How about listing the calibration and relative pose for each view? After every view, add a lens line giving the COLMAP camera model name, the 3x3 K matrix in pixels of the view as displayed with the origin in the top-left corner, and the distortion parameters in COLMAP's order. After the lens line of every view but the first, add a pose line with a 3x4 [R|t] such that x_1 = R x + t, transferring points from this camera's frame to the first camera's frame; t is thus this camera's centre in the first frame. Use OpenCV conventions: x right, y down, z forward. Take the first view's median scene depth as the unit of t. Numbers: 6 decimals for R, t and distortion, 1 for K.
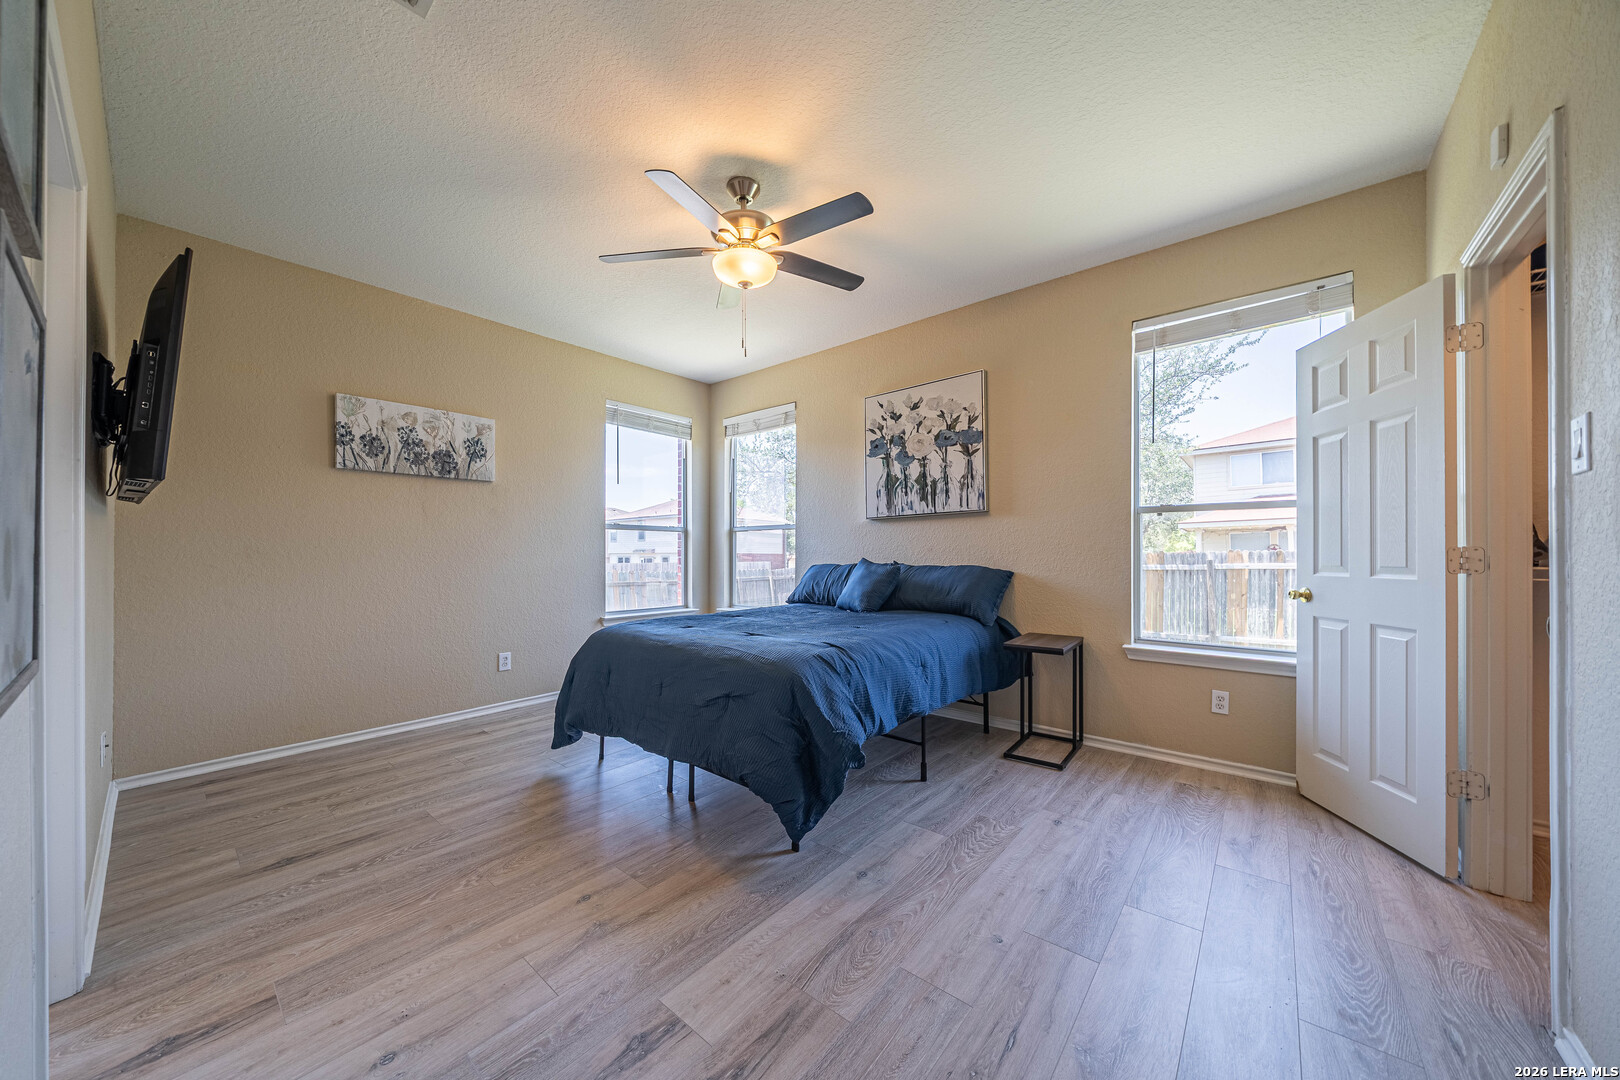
lens RADIAL K [[560.0, 0, 800.0], [0, 560.0, 553.1], [0, 0, 1]] dist [-0.002757, -0.000150]
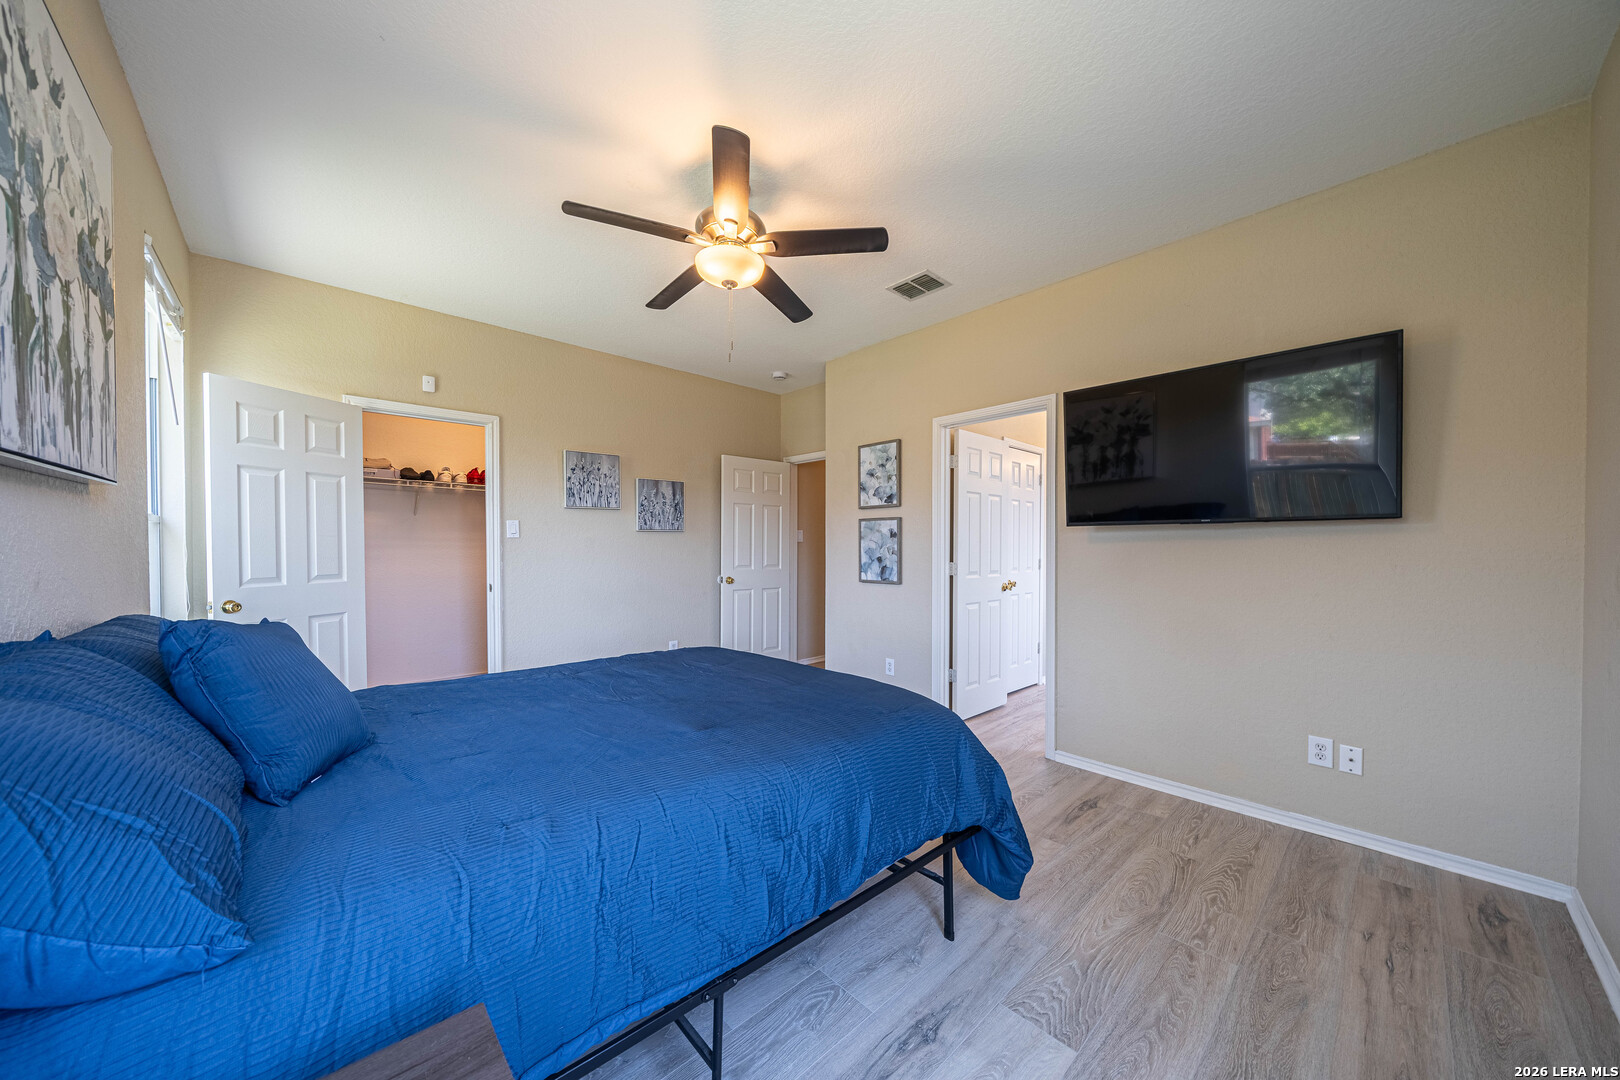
lens RADIAL K [[560.0, 0, 800.0], [0, 560.0, 553.1], [0, 0, 1]] dist [-0.002757, -0.000150]
pose [[-0.991737, -0.001231, 0.128279, -0.345227], [-0.000567, 0.999986, 0.005211, -0.036709], [-0.128284, 0.005096, -0.991724, 1.980759]]
